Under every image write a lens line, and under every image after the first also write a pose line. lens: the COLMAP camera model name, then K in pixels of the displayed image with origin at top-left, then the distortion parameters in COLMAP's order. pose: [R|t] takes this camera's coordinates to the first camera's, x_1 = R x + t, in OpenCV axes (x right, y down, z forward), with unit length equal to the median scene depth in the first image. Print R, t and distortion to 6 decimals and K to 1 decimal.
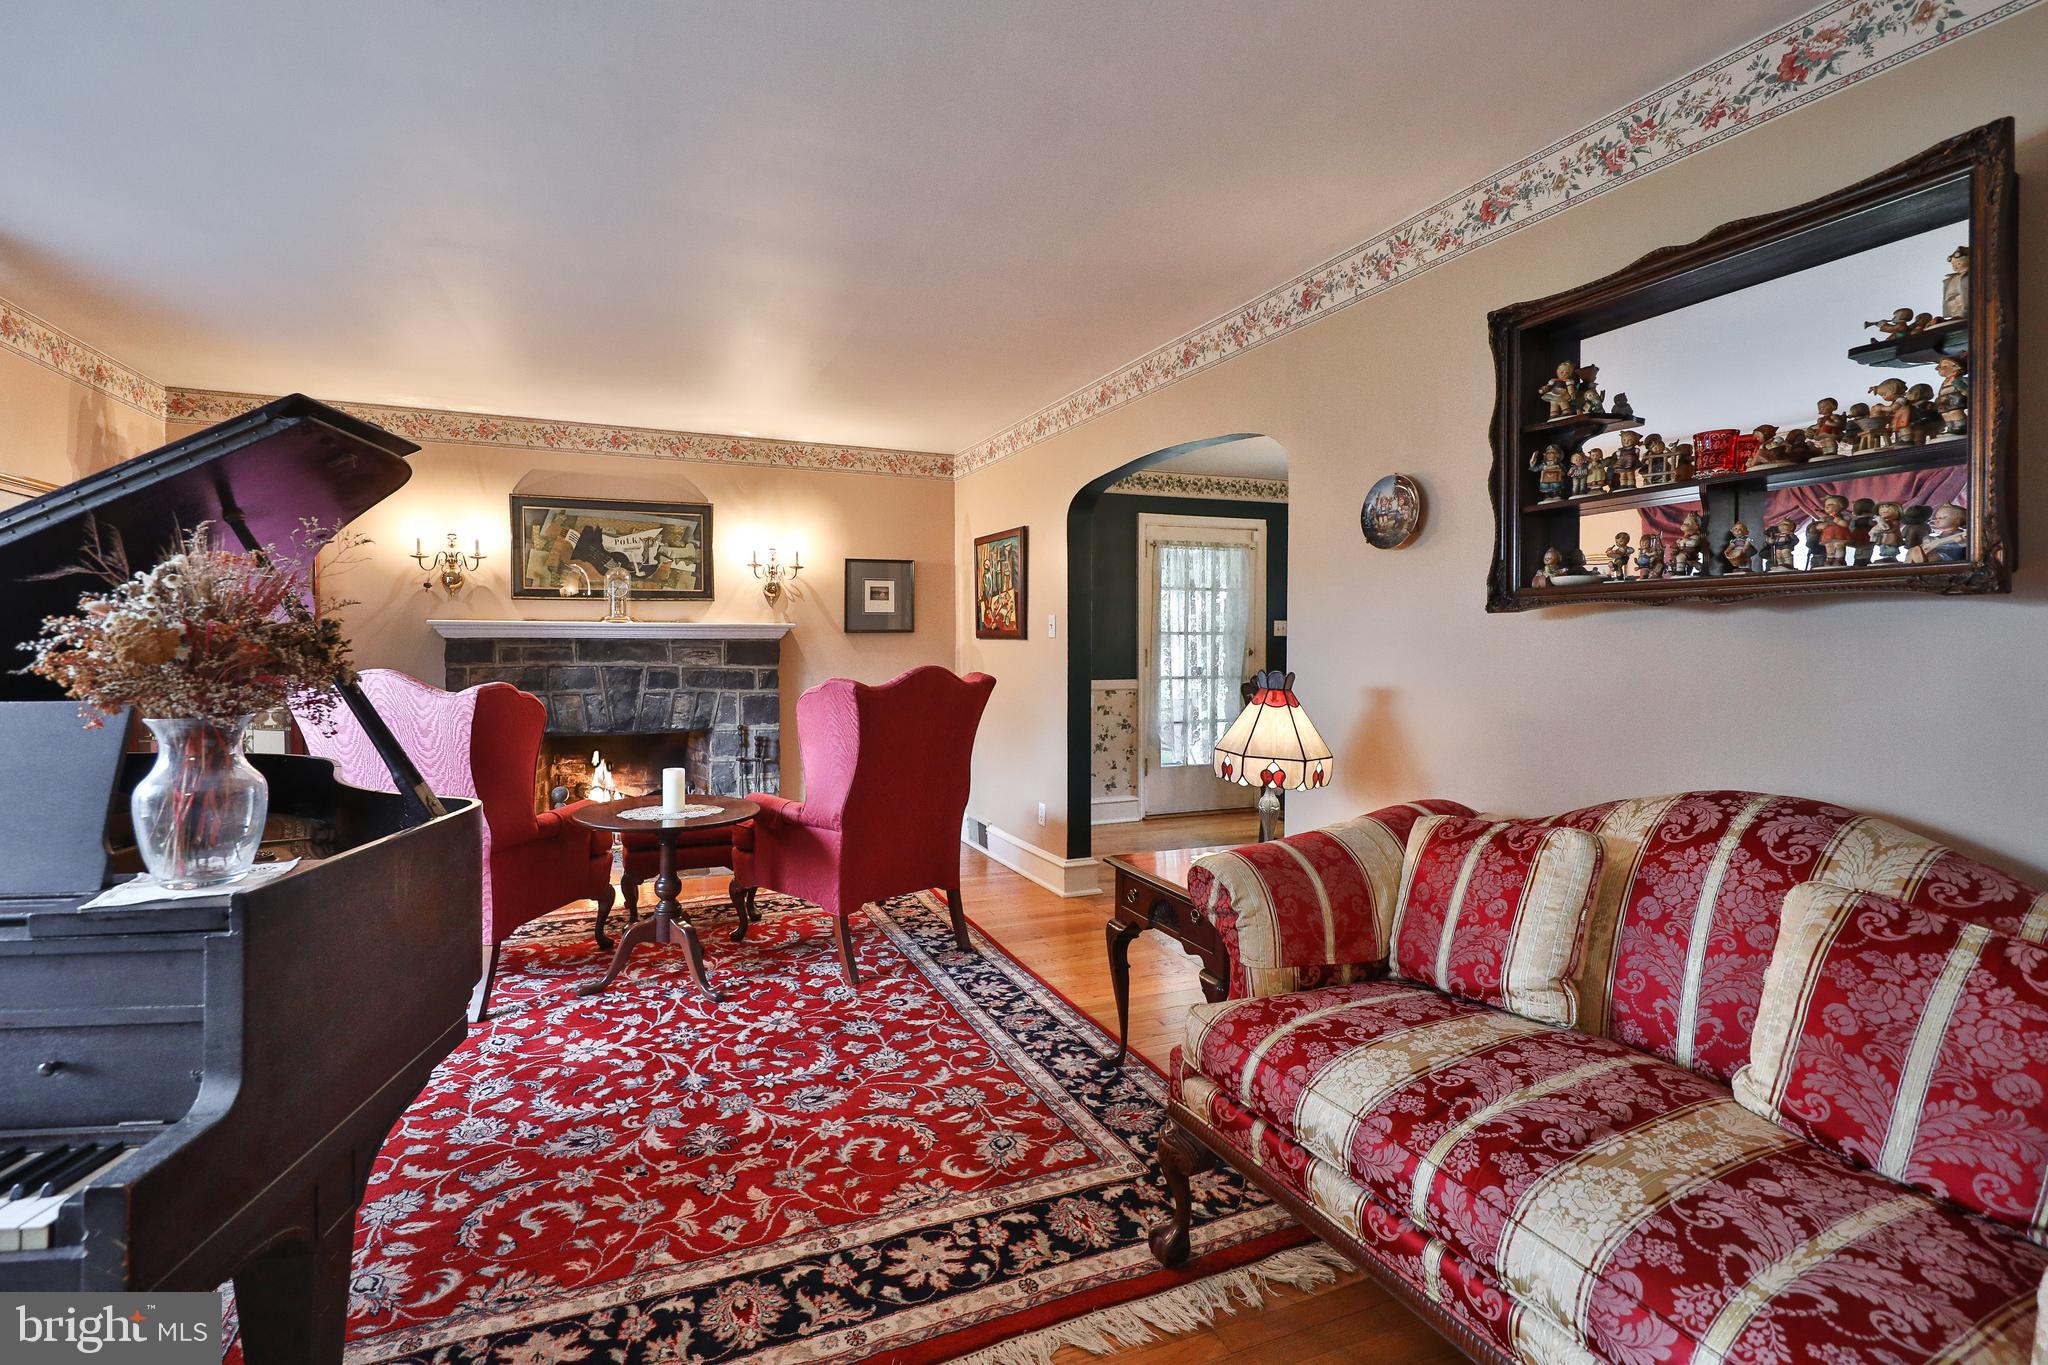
lens RADIAL K [[947.1, 0, 1003.2], [0, 947.1, 656.7], [0, 0, 1]] dist [-0.003085, -0.000334]
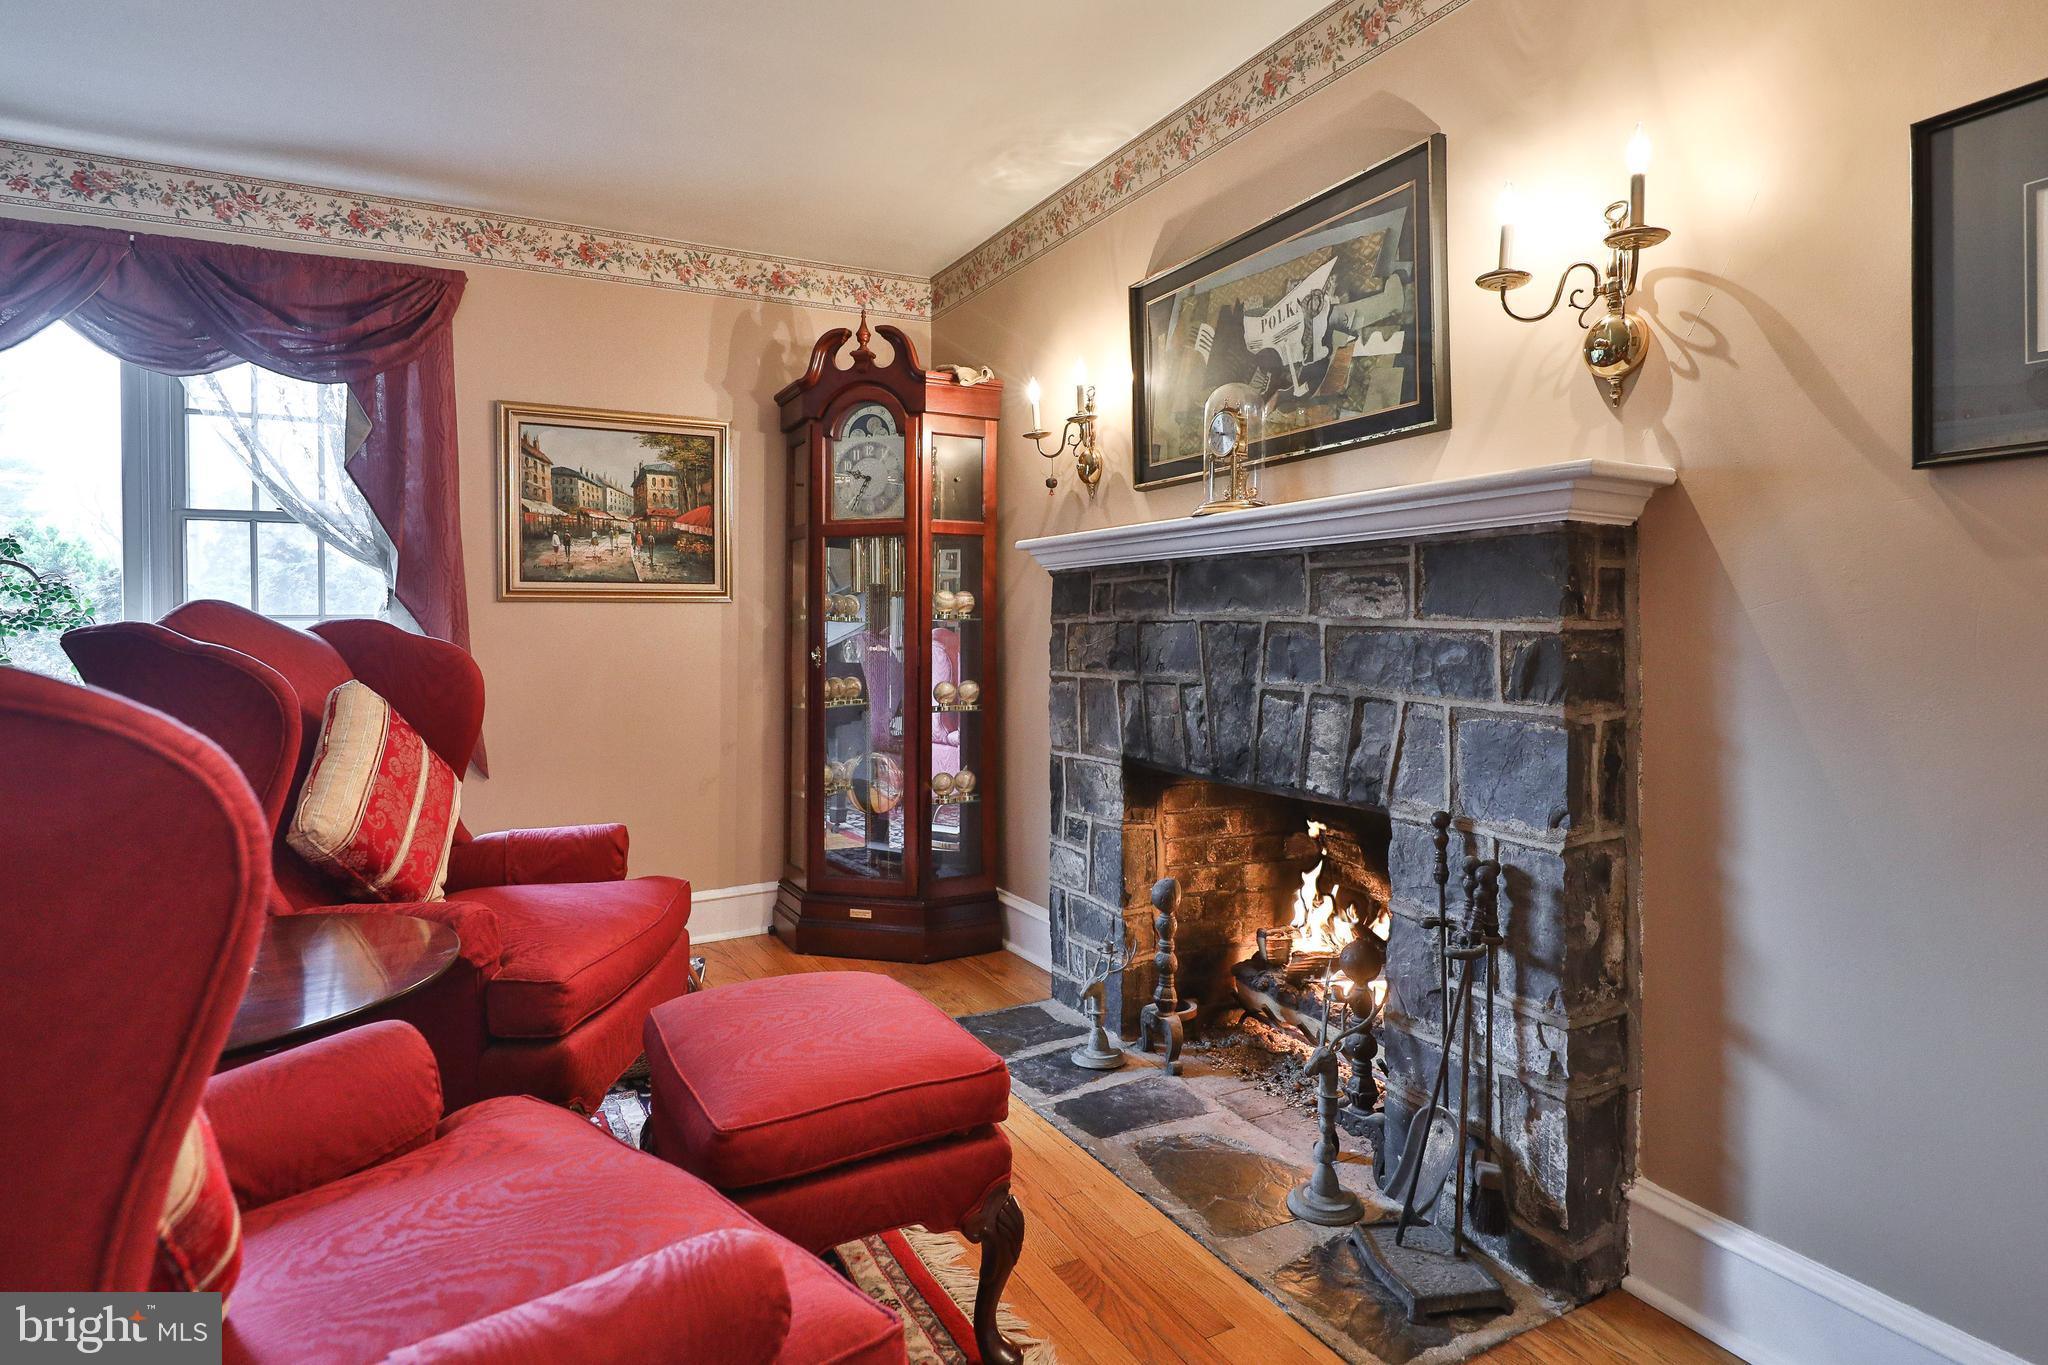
lens RADIAL K [[1120.4, 0, 1041.4], [0, 1120.4, 641.5], [0, 0, 1]] dist [0.002290, -0.001506]
pose [[0.101841, 0.007843, -0.994770, 0.086080], [-0.015442, 0.999861, 0.006302, 0.019441], [0.994681, 0.014720, 0.101948, 0.981208]]
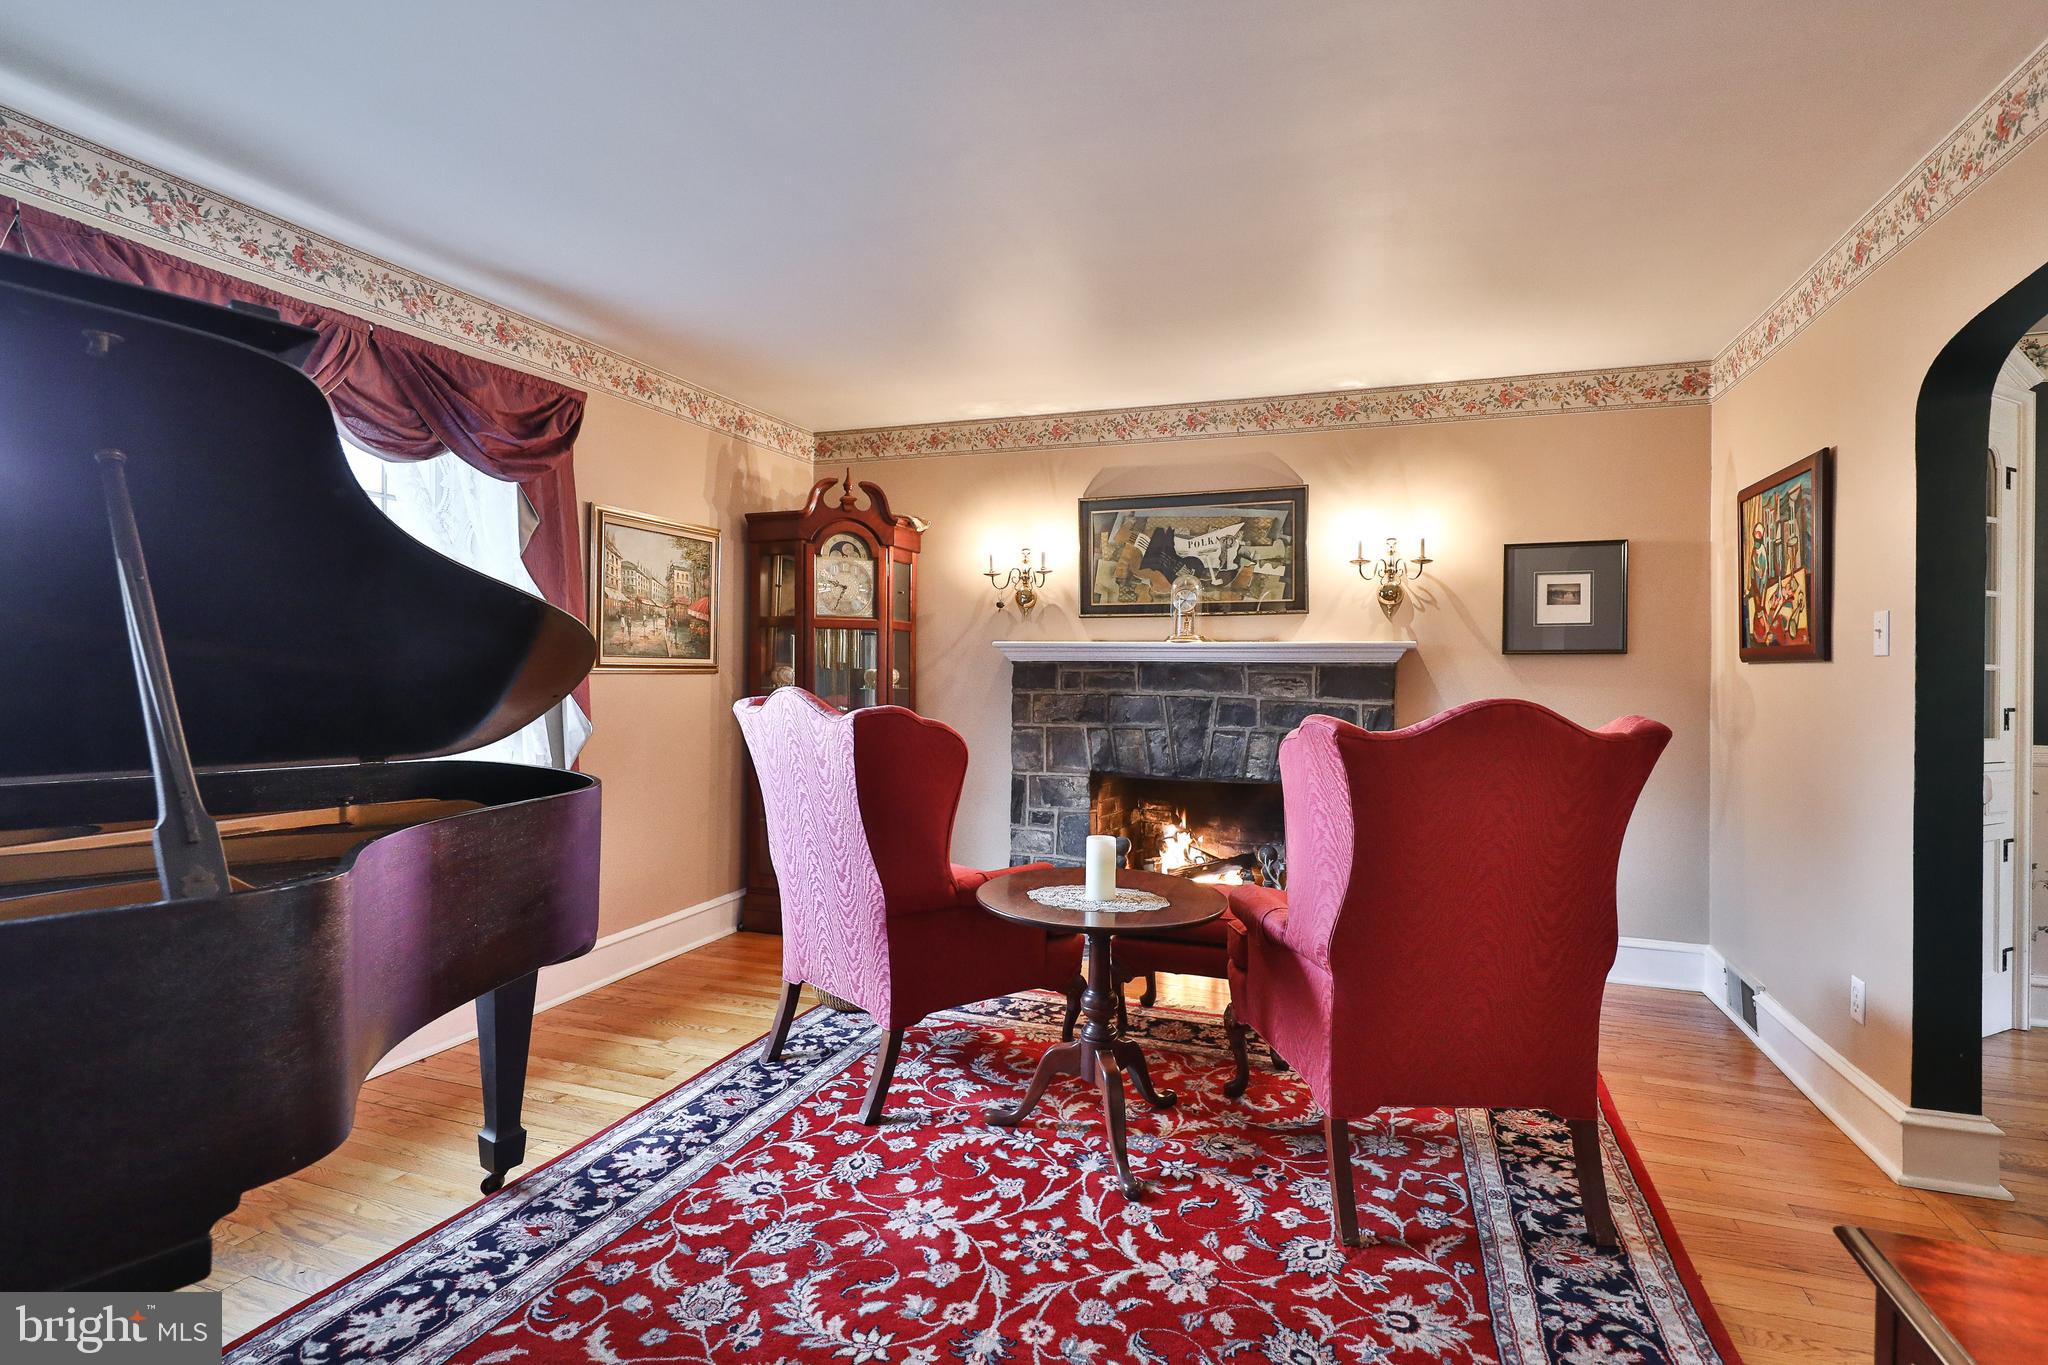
lens RADIAL K [[995.8, 0, 1031.7], [0, 995.8, 678.2], [0, 0, 1]] dist [0.010136, -0.003355]
pose [[0.733621, 0.007416, -0.679518, 0.088170], [-0.019777, 0.999750, -0.010441, 0.006936], [0.679271, 0.021098, 0.733584, 0.319647]]
